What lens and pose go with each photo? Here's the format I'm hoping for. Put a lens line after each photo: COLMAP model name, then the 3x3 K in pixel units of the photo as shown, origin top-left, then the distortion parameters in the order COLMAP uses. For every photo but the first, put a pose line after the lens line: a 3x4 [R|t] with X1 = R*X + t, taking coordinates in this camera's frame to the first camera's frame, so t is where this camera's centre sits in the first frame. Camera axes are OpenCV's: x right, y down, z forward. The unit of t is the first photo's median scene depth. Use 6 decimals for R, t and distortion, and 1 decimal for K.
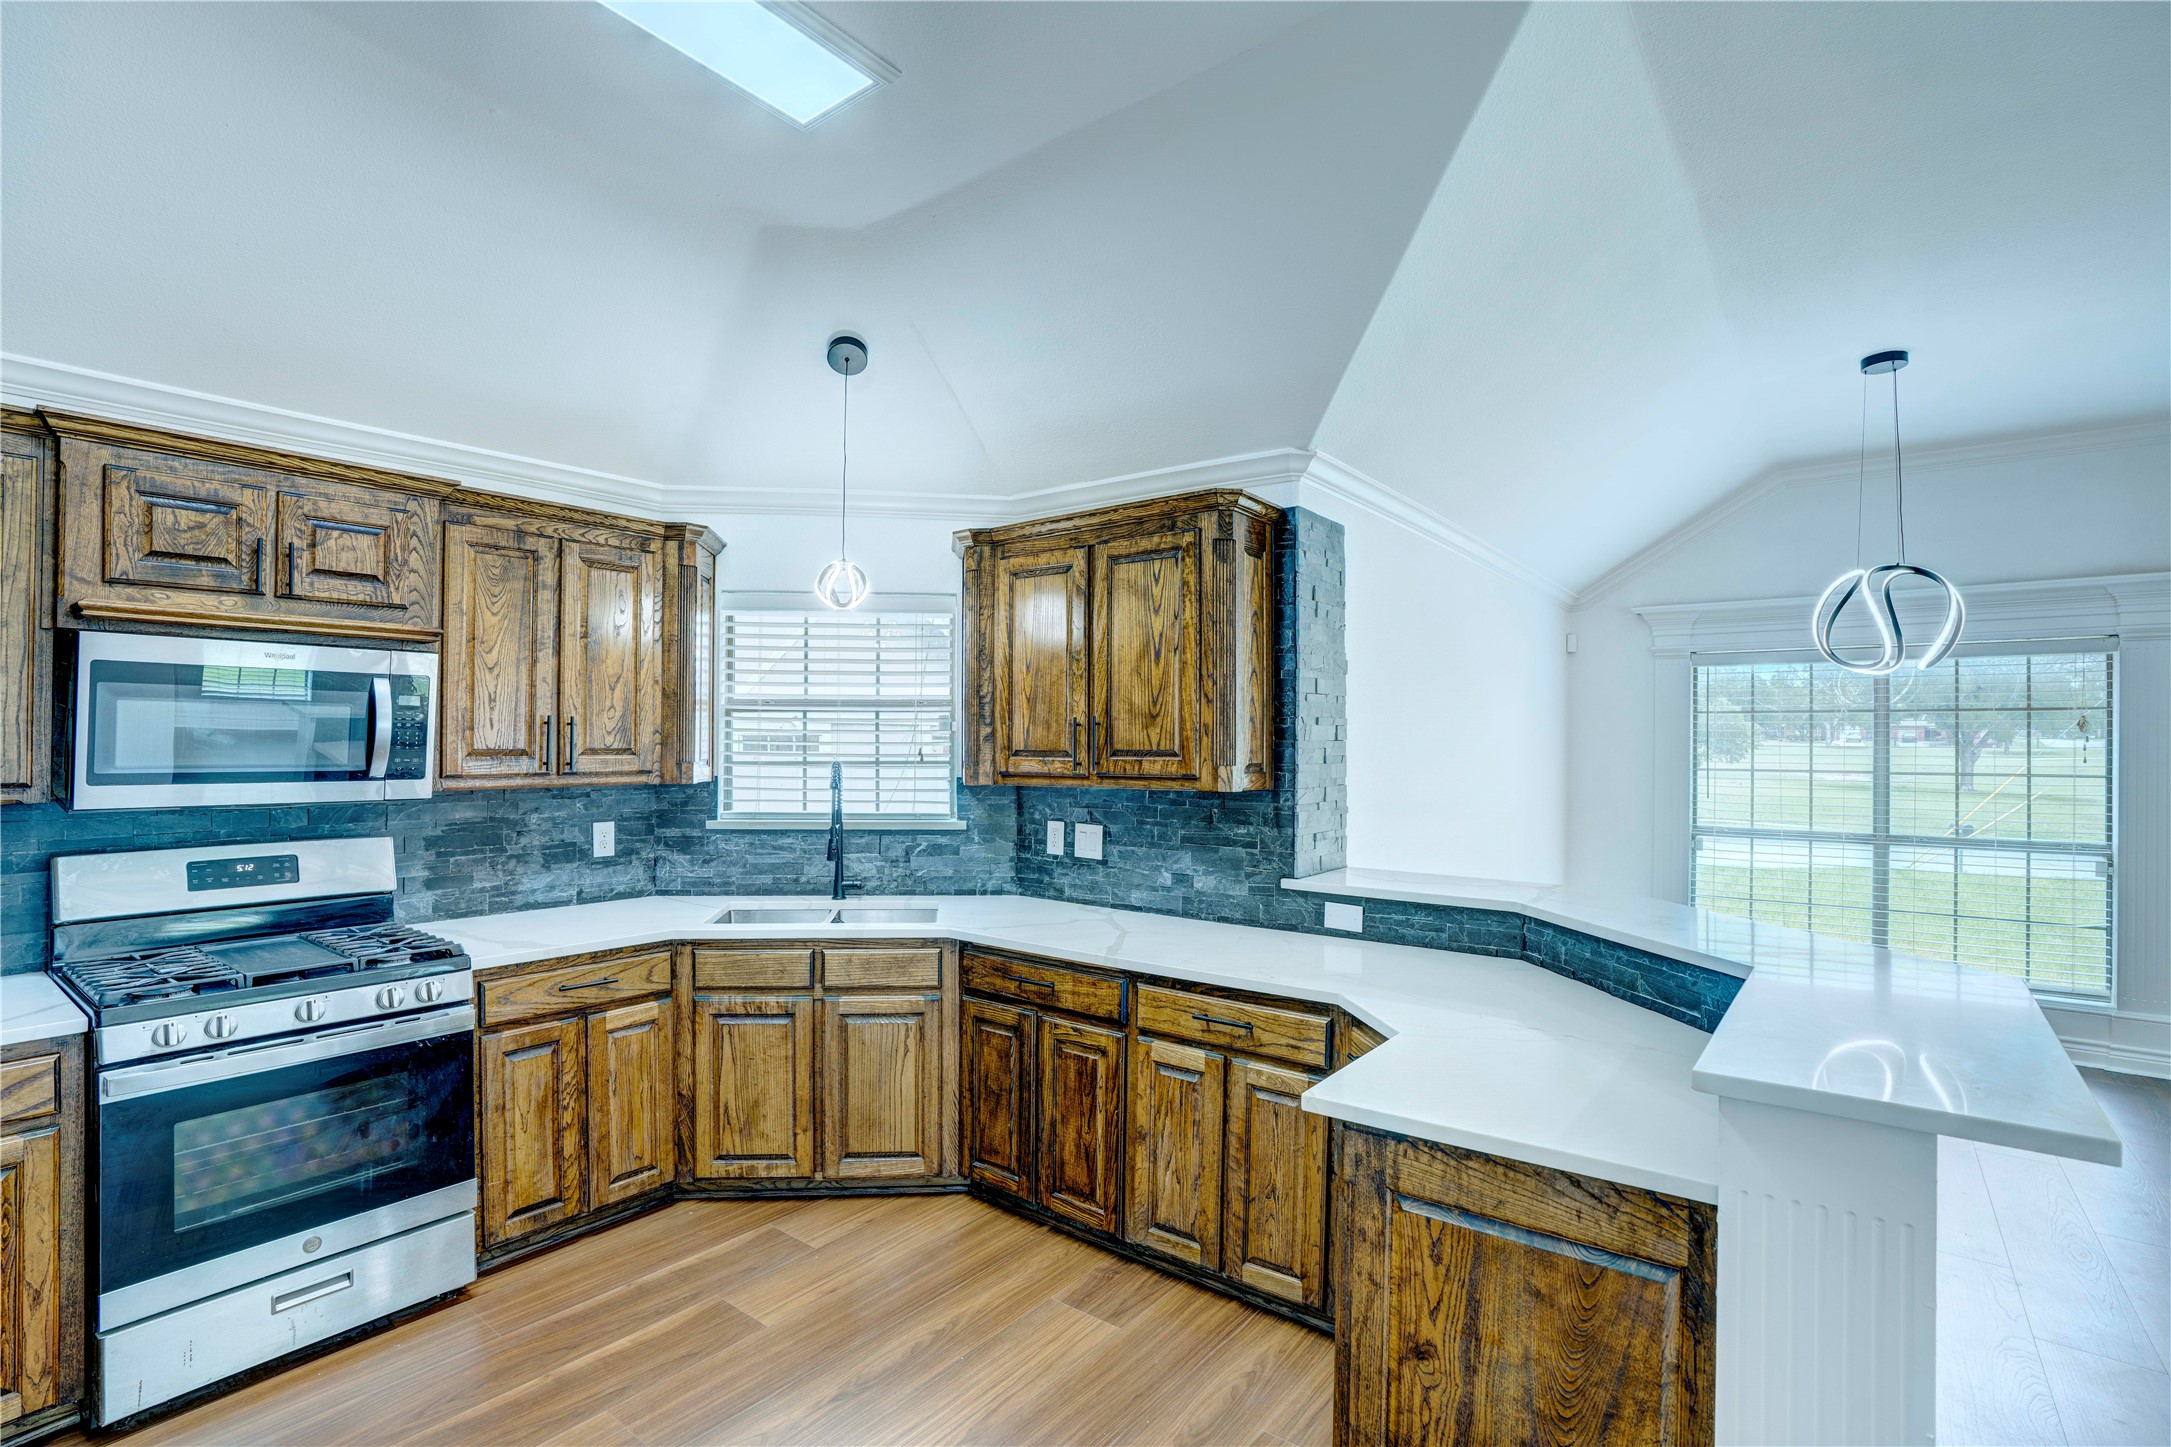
lens RADIAL K [[1017.6, 0, 1050.2], [0, 1017.6, 731.5], [0, 0, 1]] dist [-0.052611, 0.018645]
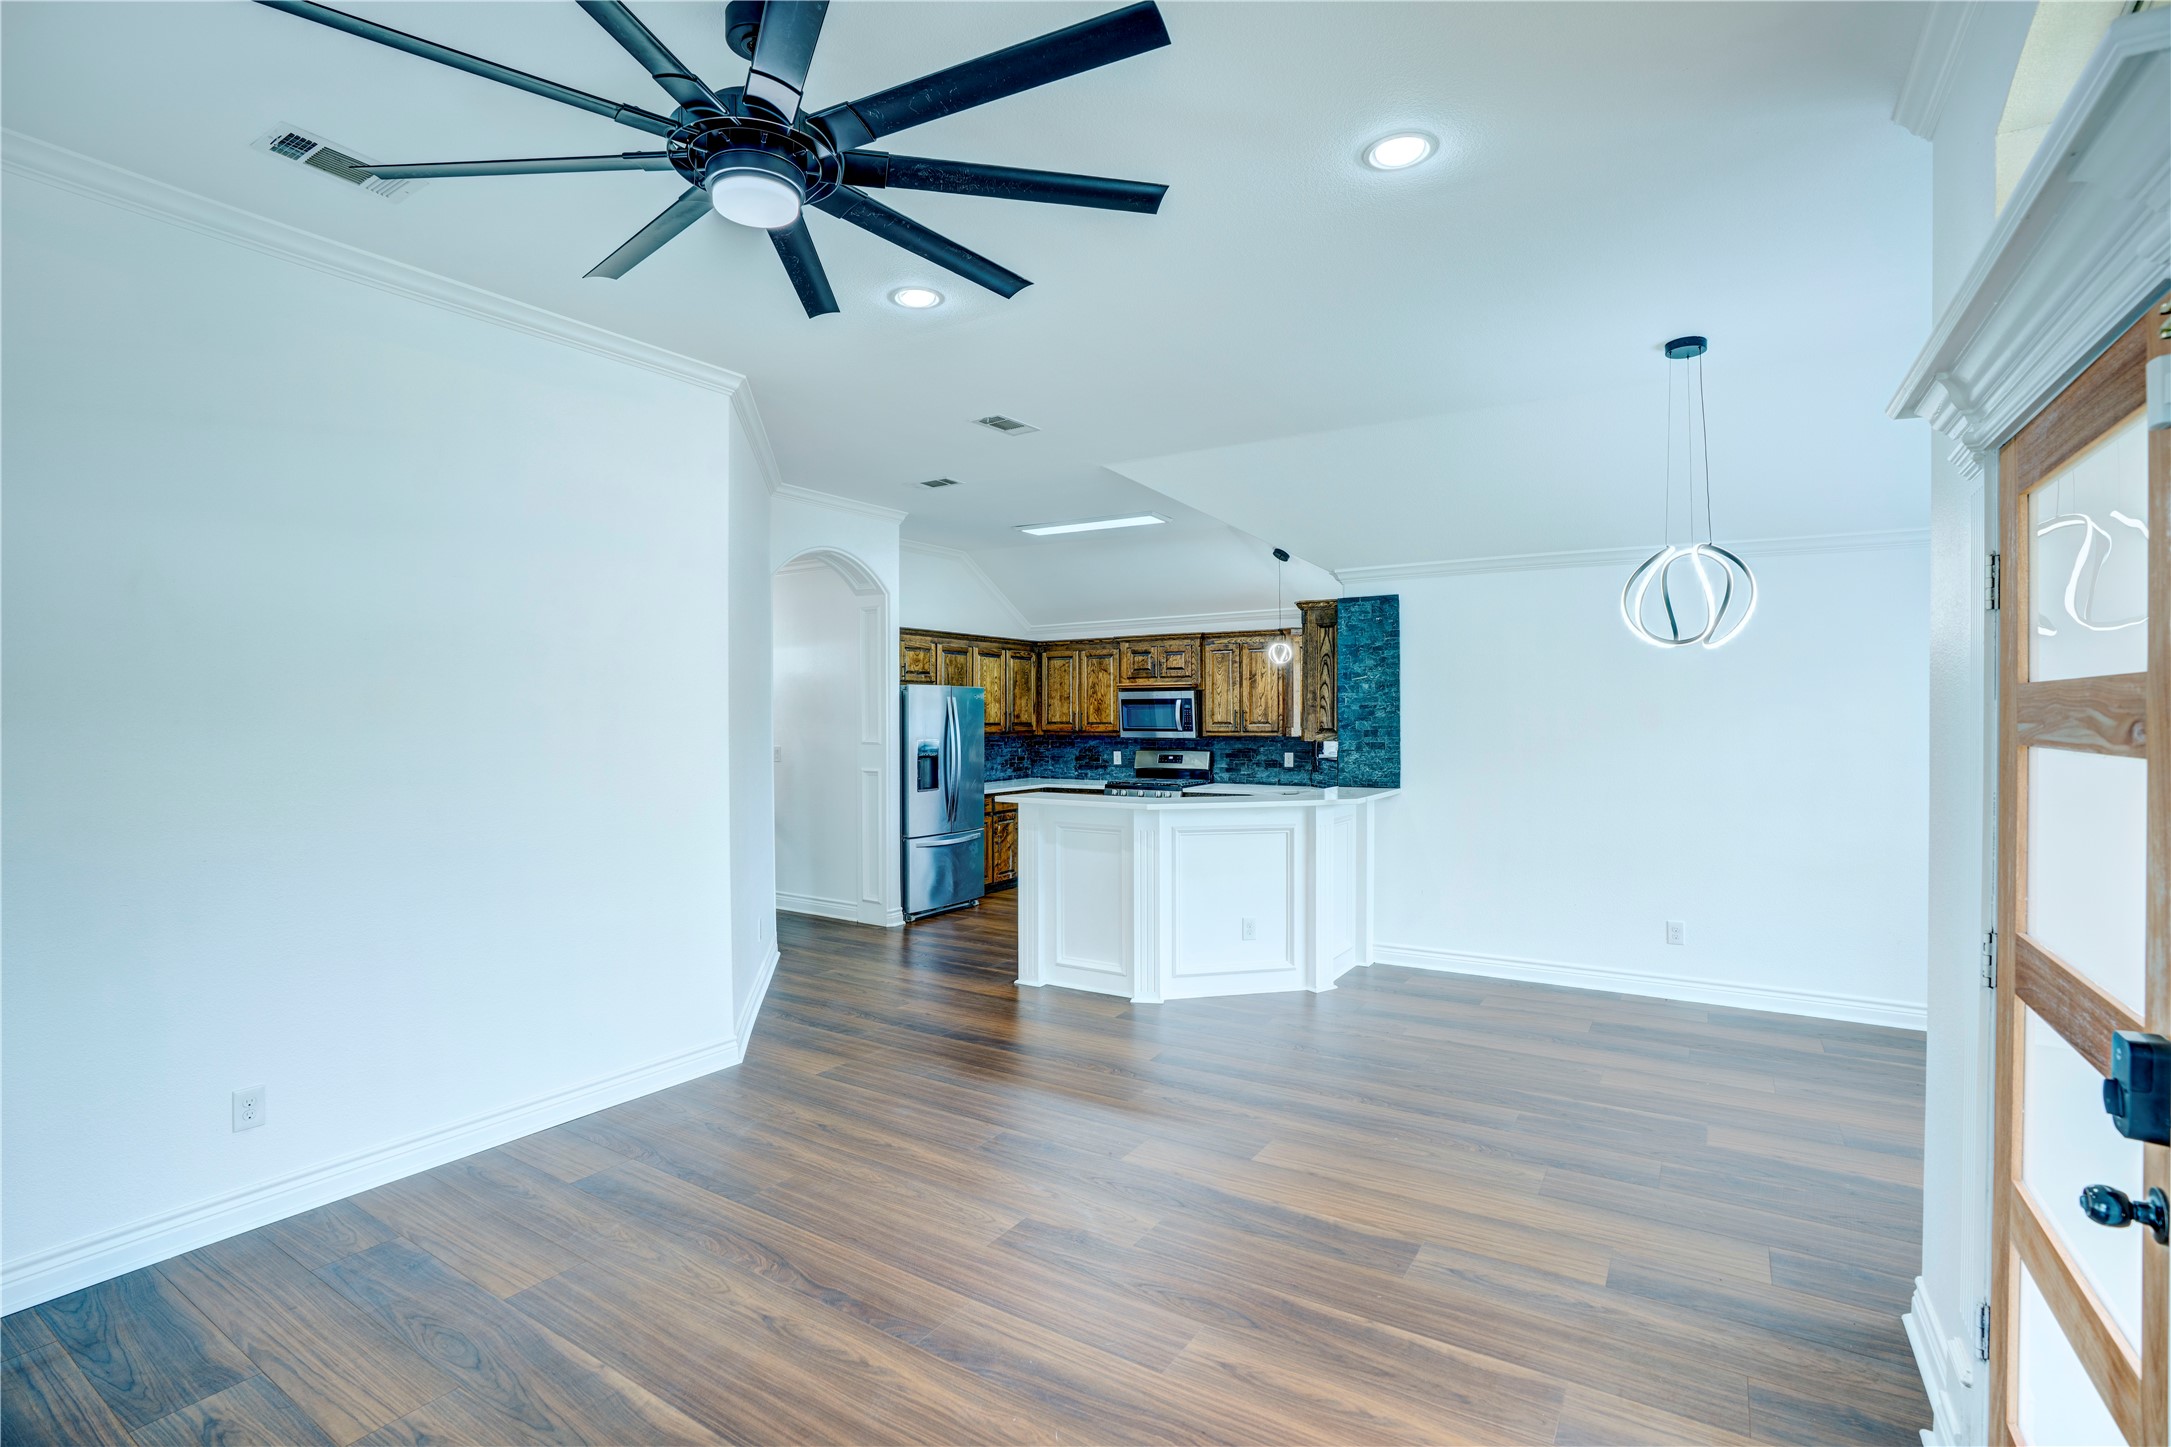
lens RADIAL K [[1017.6, 0, 1089.3], [0, 1017.6, 728.2], [0, 0, 1]] dist [-0.052611, 0.018645]
pose [[0.114566, 0.004998, -0.993403, 2.147389], [0.014311, 0.999875, 0.006681, 0.010137], [0.993313, -0.014982, 0.114480, 0.286697]]
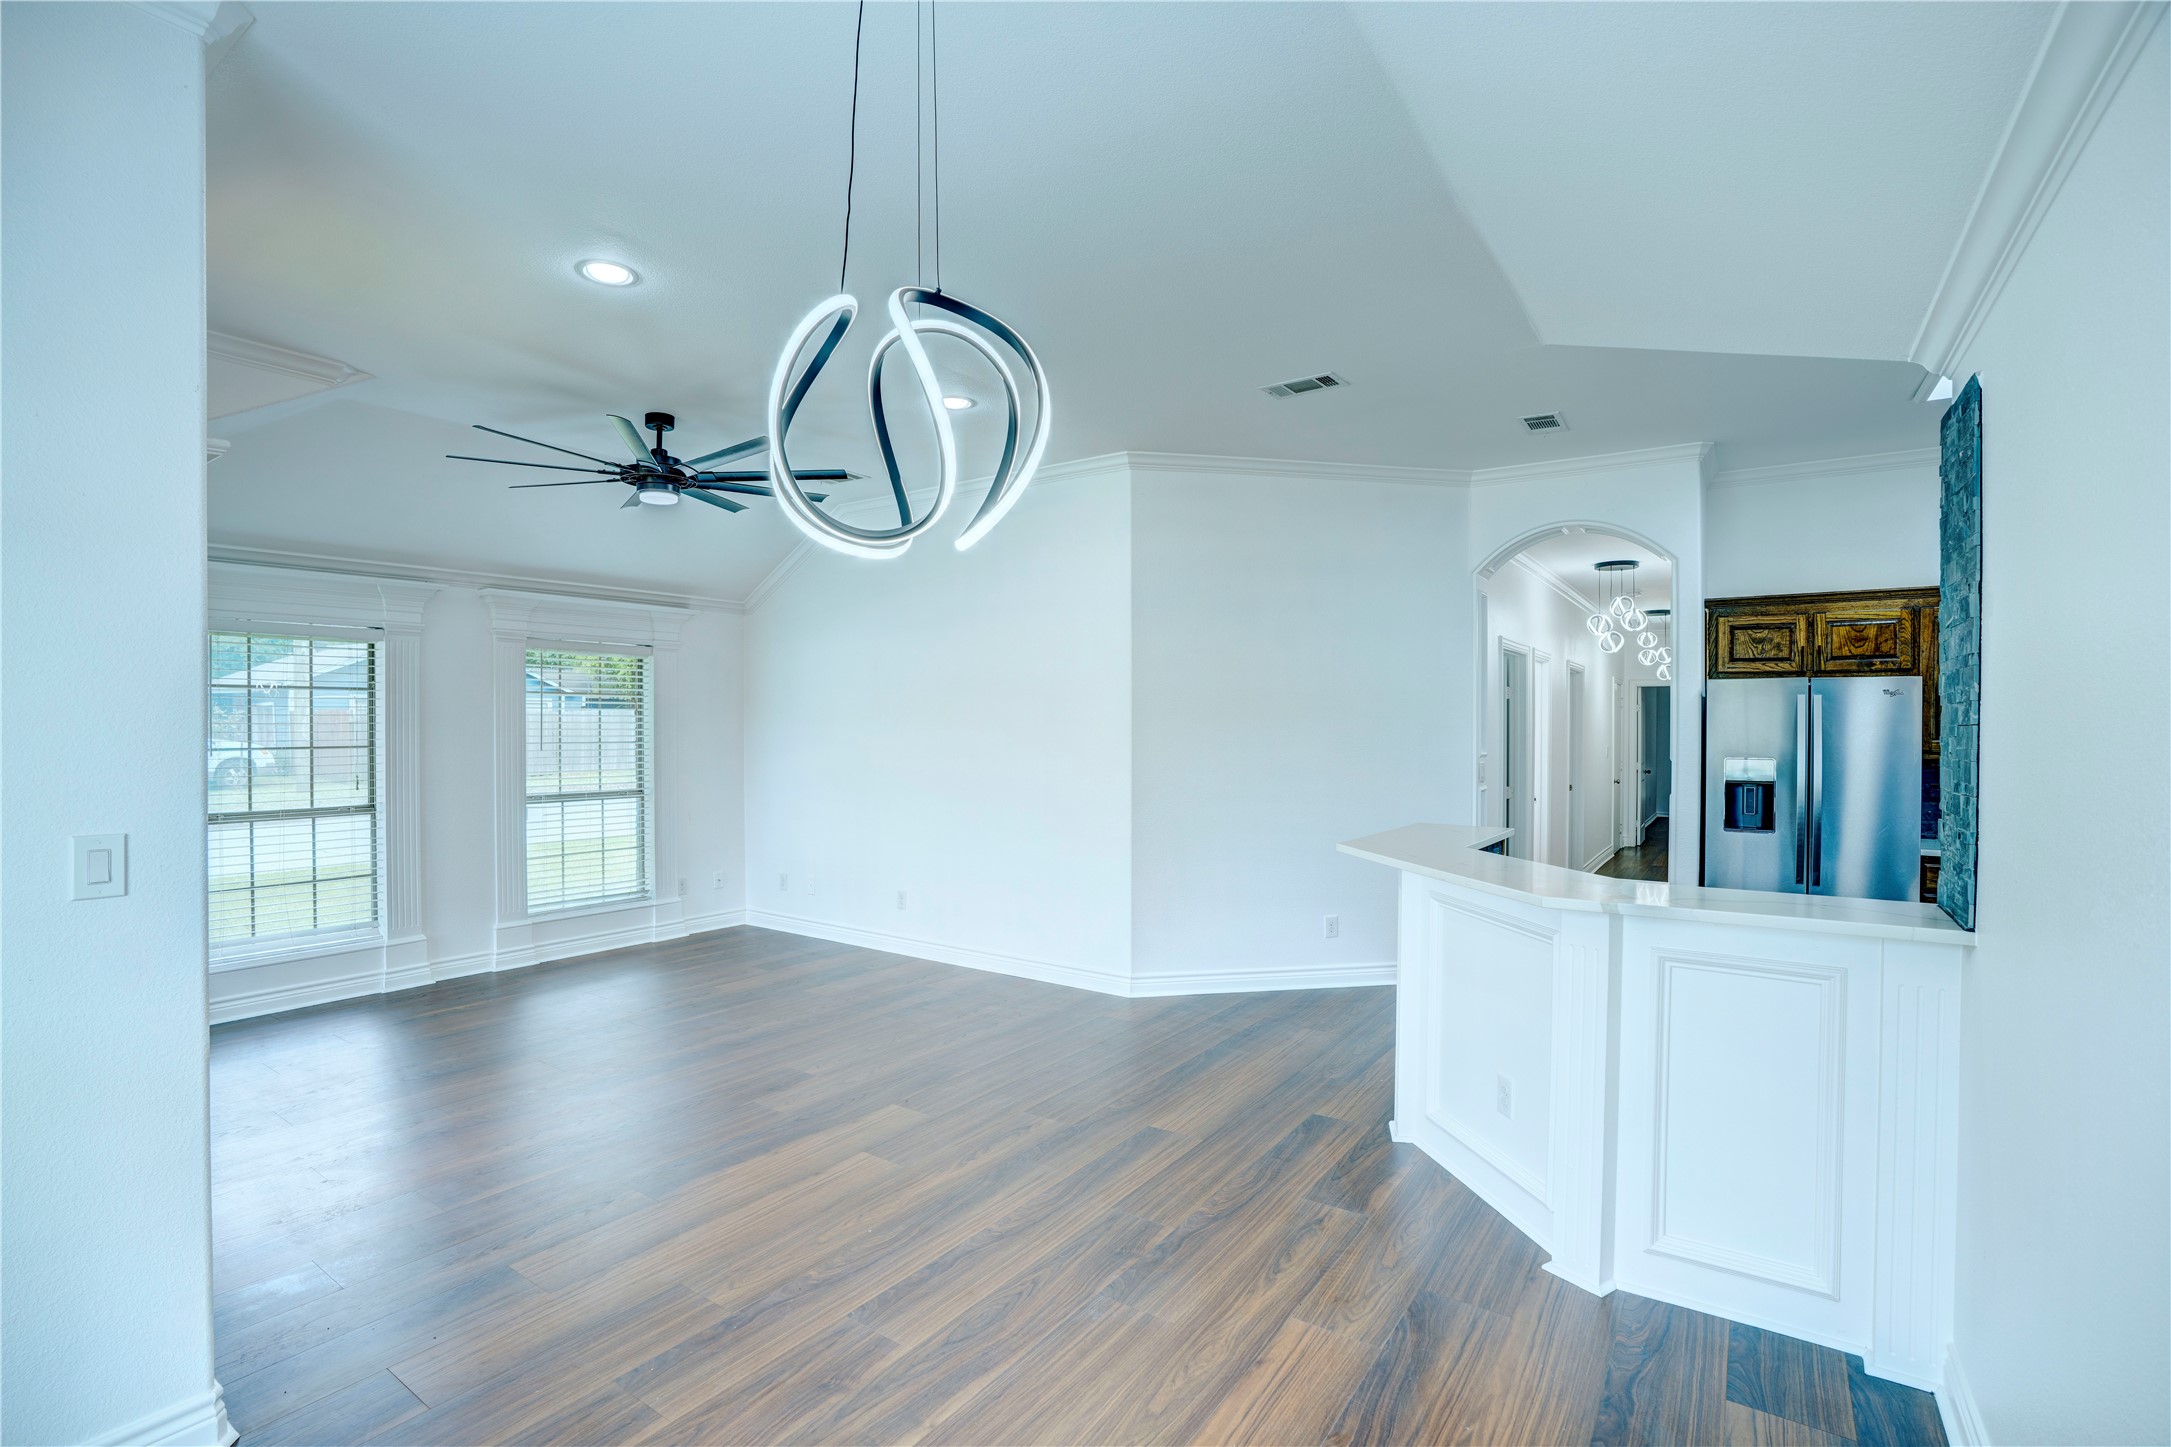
lens RADIAL K [[1017.6, 0, 1076.3], [0, 1017.6, 715.9], [0, 0, 1]] dist [-0.052611, 0.018645]
pose [[-0.996829, -0.009077, -0.079051, 0.951256], [-0.007766, 0.999827, -0.016875, 0.016212], [0.079191, -0.016207, -0.996728, 1.718122]]
